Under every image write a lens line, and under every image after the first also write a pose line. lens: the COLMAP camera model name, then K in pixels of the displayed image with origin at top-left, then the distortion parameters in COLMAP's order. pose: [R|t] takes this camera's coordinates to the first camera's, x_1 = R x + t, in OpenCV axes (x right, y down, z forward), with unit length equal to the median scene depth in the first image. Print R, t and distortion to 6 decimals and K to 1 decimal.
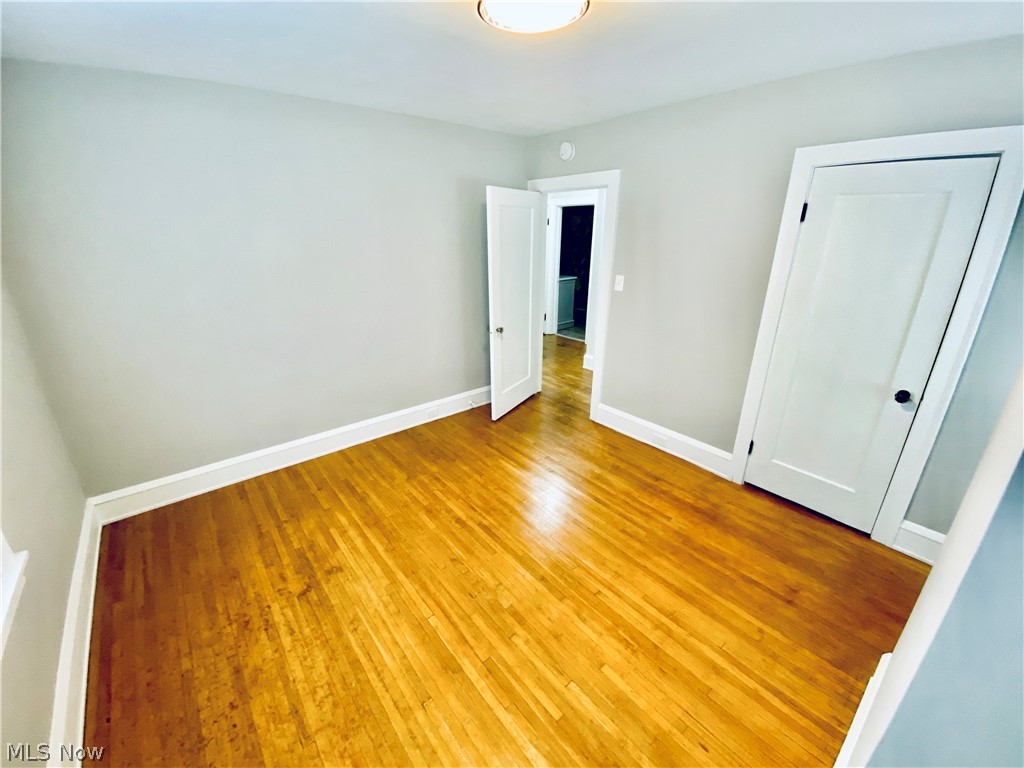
lens RADIAL K [[417.5, 0, 511.3], [0, 417.5, 381.7], [0, 0, 1]] dist [0.024838, -0.022664]
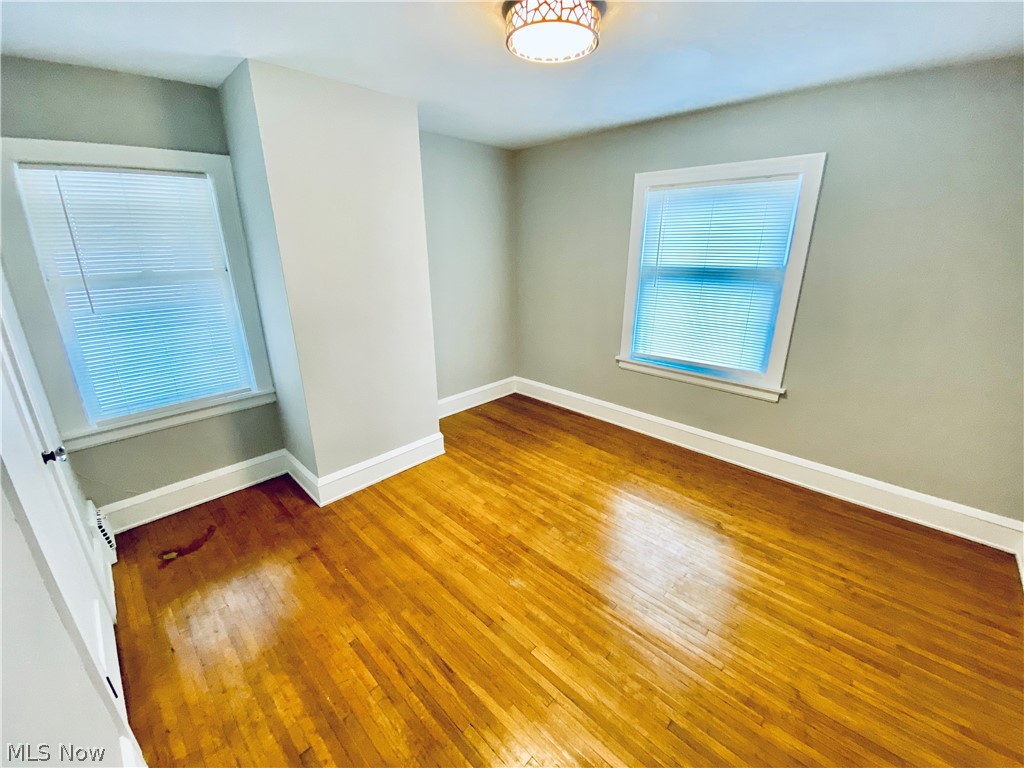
lens RADIAL K [[417.5, 0, 511.3], [0, 417.5, 381.7], [0, 0, 1]] dist [0.024838, -0.022664]
pose [[-0.994326, 0.039075, -0.098935, 0.212127], [-0.030506, 0.786270, 0.617130, -0.559722], [0.101904, 0.616646, -0.780617, 1.628635]]
